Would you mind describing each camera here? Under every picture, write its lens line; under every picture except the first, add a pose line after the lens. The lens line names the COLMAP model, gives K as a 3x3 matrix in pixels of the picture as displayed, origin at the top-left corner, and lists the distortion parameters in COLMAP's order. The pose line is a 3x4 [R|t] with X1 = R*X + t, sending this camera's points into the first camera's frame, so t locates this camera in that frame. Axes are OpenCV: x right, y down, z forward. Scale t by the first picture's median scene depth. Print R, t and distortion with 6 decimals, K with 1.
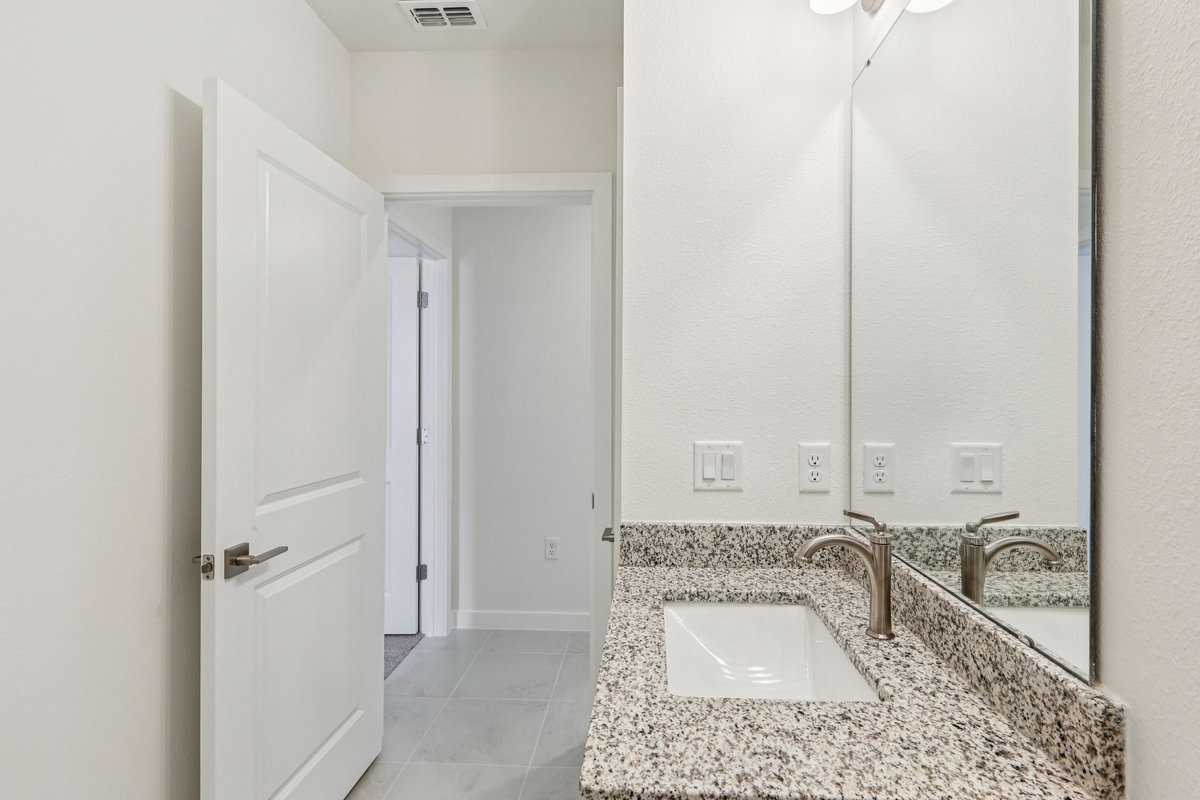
lens RADIAL K [[589.7, 0, 622.3], [0, 589.7, 384.0], [0, 0, 1]] dist [0.001125, -0.000214]
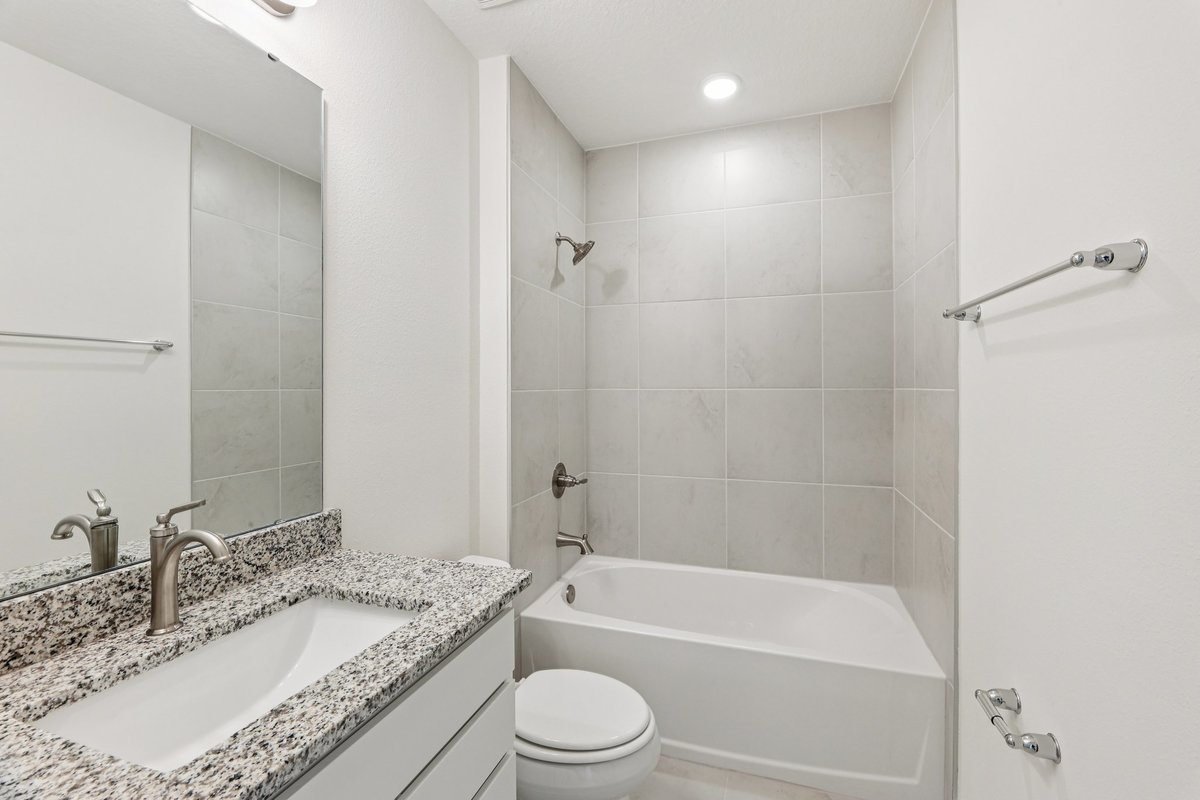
lens RADIAL K [[489.4, 0, 620.9], [0, 489.4, 389.7], [0, 0, 1]] dist [-0.000289, -0.000249]
pose [[-0.967142, -0.002060, 0.254229, -0.672225], [-0.002451, 0.999996, -0.001222, 0.038481], [-0.254226, -0.001805, -0.967143, 2.156405]]
